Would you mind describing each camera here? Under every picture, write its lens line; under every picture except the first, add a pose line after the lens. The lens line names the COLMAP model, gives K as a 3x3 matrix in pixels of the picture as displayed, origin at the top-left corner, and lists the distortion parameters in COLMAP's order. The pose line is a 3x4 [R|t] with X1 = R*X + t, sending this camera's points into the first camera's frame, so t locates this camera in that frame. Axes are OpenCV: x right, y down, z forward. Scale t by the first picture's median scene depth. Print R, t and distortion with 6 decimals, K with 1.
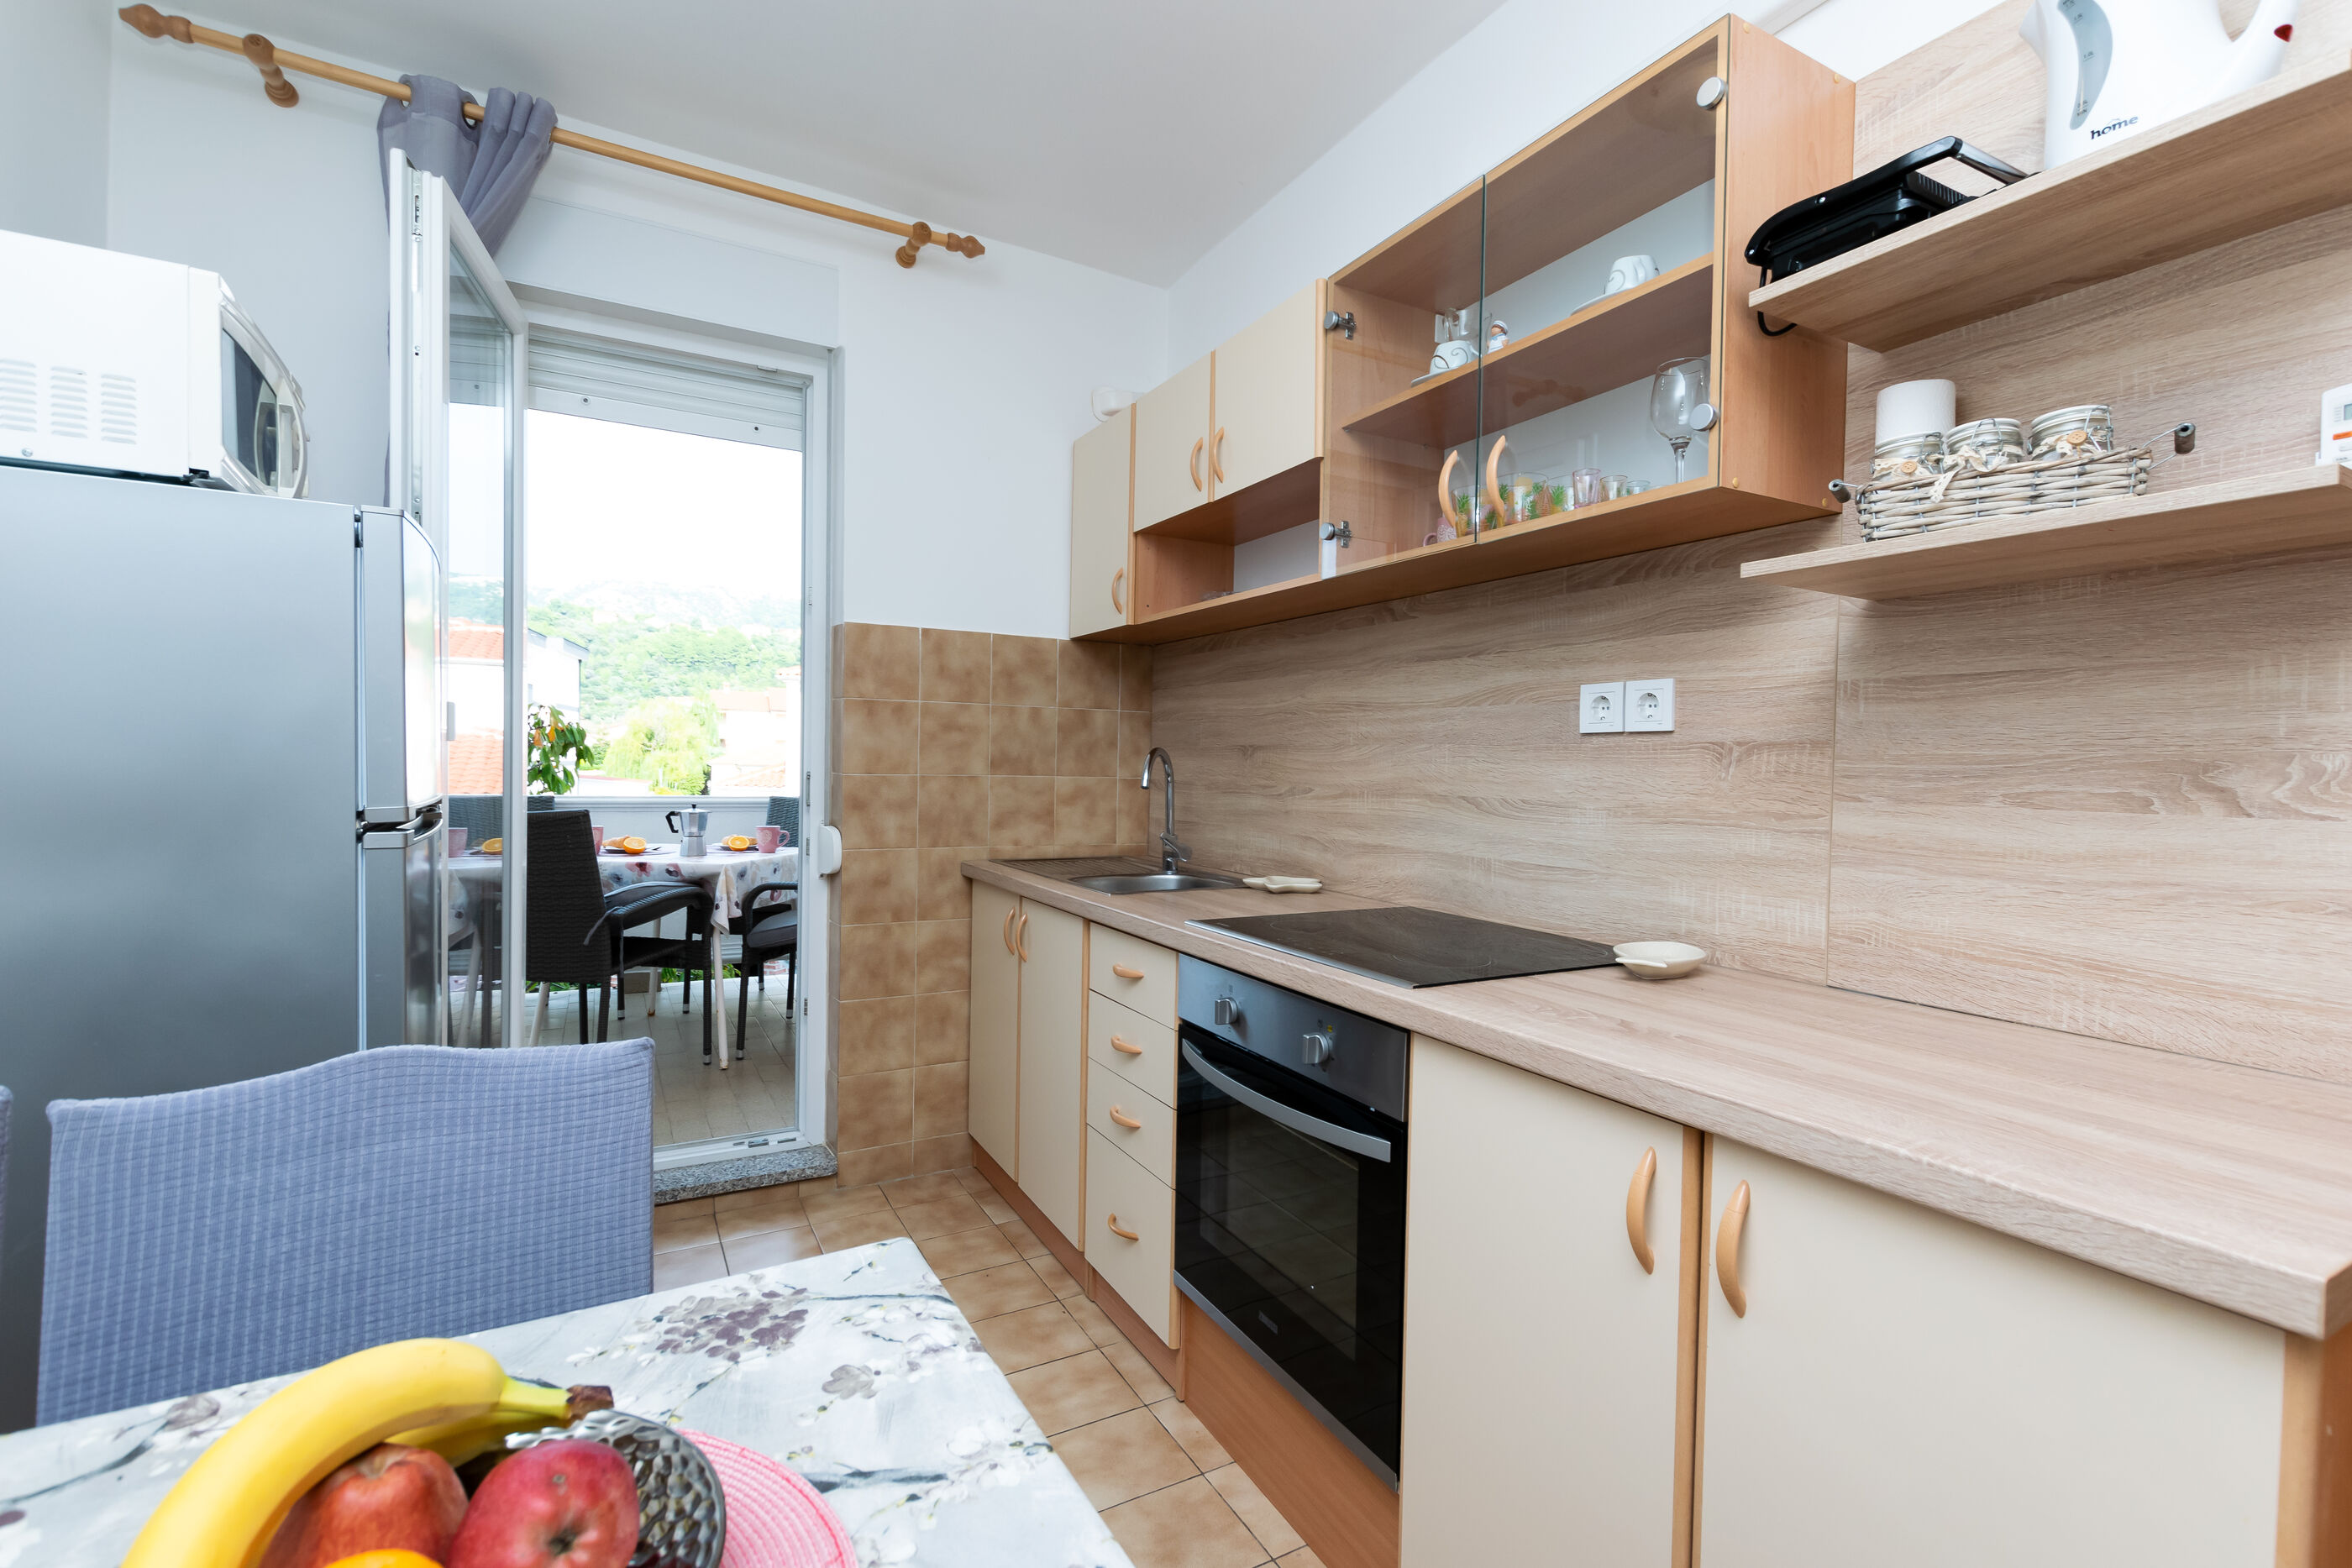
lens RADIAL K [[1038.8, 0, 1176.0], [0, 1038.8, 784.0], [0, 0, 1]] dist [0.003952, -0.000782]
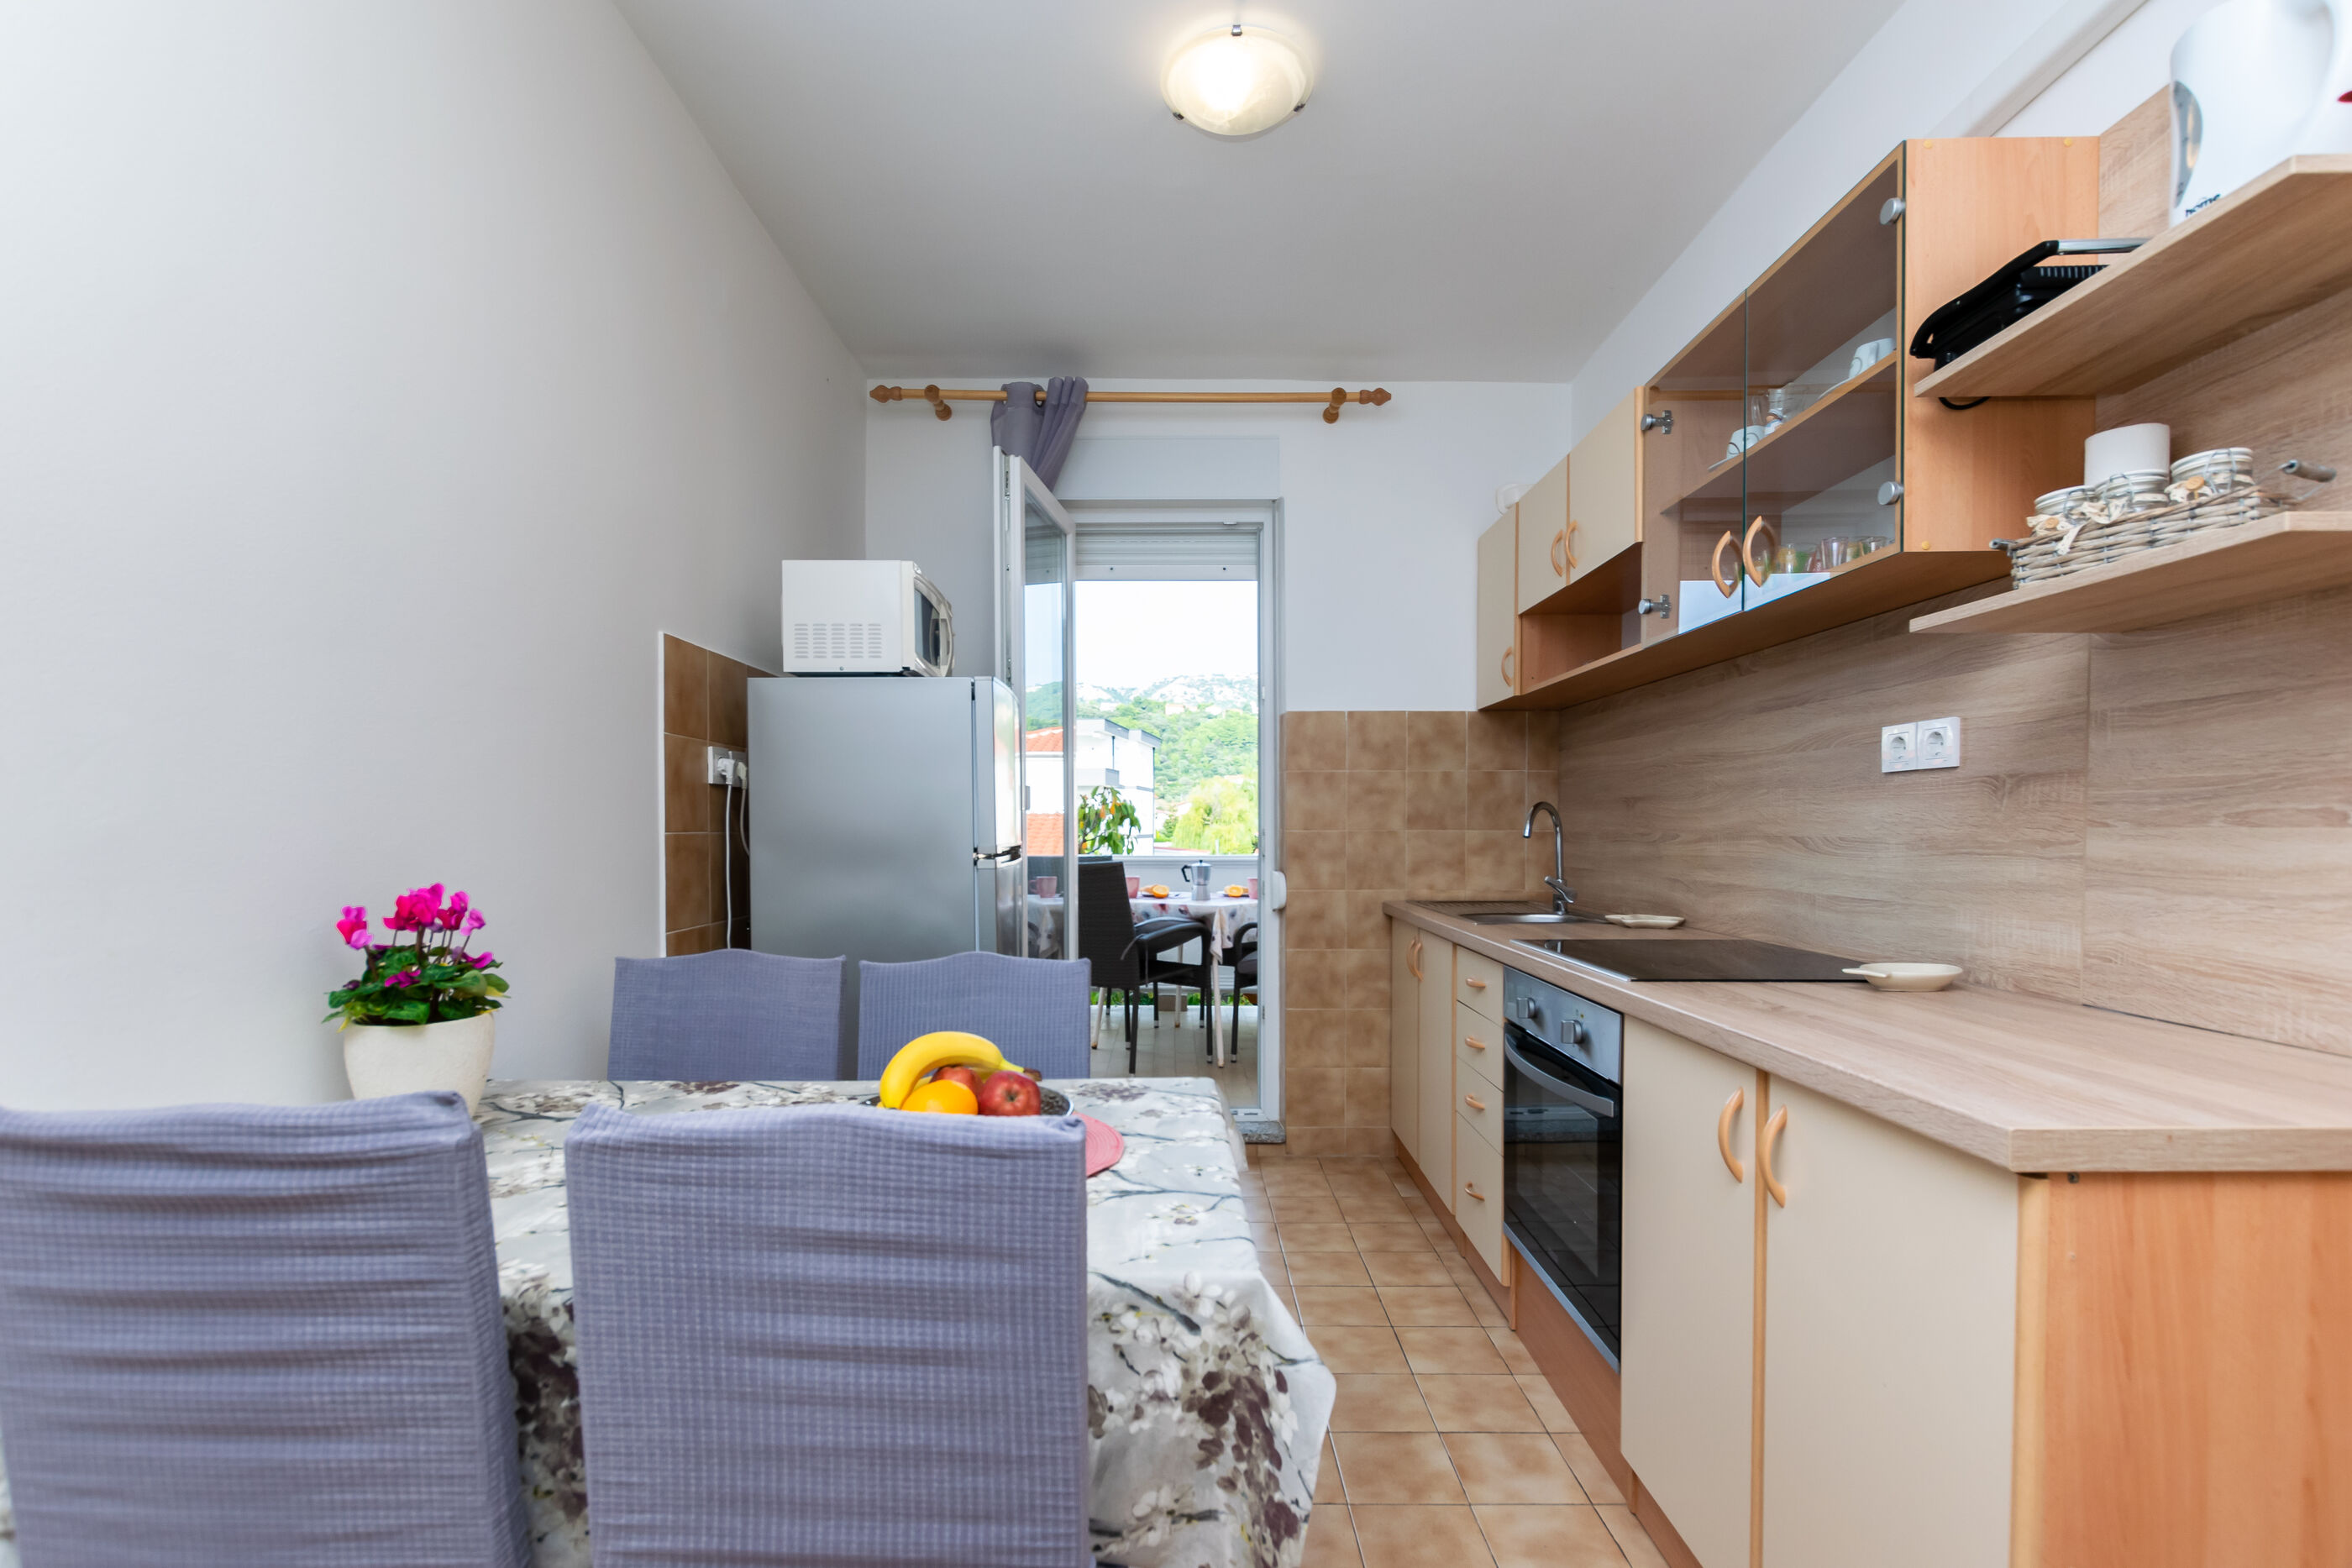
lens RADIAL K [[1043.0, 0, 1177.8], [0, 1043.0, 856.2], [0, 0, 1]] dist [-0.000216, -0.000376]
pose [[0.876527, -0.007055, -0.481301, 0.240152], [0.008618, 0.999962, 0.001037, 0.026074], [0.481276, -0.005057, 0.876555, -0.252797]]
